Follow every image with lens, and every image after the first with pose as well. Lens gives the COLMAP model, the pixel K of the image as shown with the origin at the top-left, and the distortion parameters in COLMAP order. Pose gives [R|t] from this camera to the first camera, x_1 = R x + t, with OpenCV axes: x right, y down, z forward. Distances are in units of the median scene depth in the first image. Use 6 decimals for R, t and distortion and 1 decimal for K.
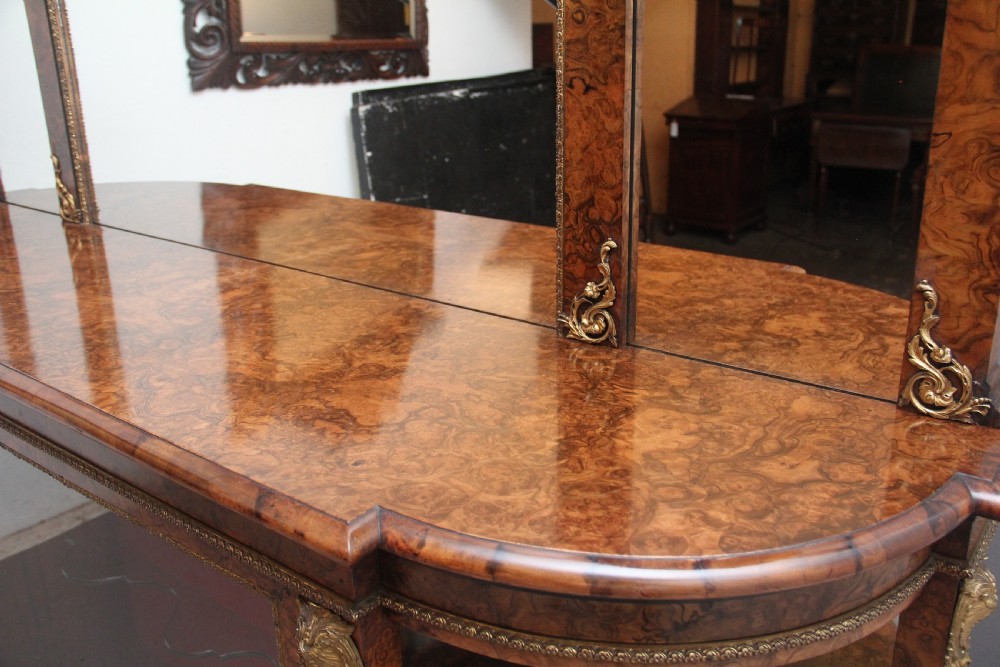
lens RADIAL K [[915.9, 0, 519.4], [0, 915.9, 342.0], [0, 0, 1]] dist [-0.153348, 0.182237]
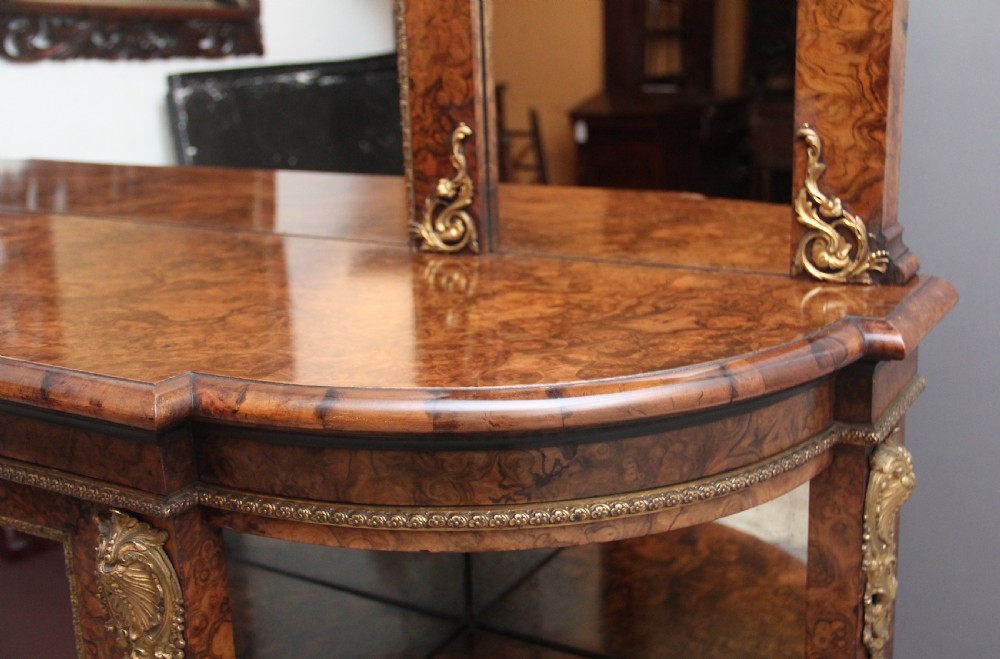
lens RADIAL K [[1180.4, 0, 526.5], [0, 1180.4, 346.3], [0, 0, 1]] dist [-0.068456, 0.312149]
pose [[0.993554, -0.045755, 0.103716, 0.041122], [0.053642, 0.995771, -0.074581, 0.225142], [-0.099865, 0.079664, 0.991807, -0.127492]]
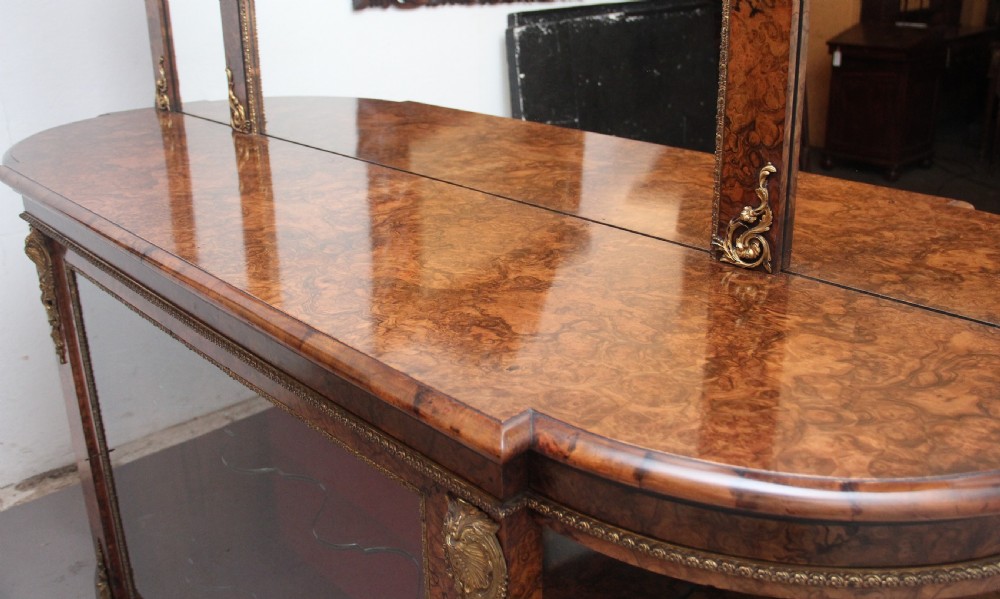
lens RADIAL K [[935.7, 0, 511.9], [0, 935.7, 276.3], [0, 0, 1]] dist [-0.150454, 0.183125]
pose [[0.986017, 0.051588, -0.158456, -0.014454], [-0.050776, 0.998668, 0.009175, 0.018187], [0.158719, -0.001001, 0.987323, -0.047803]]
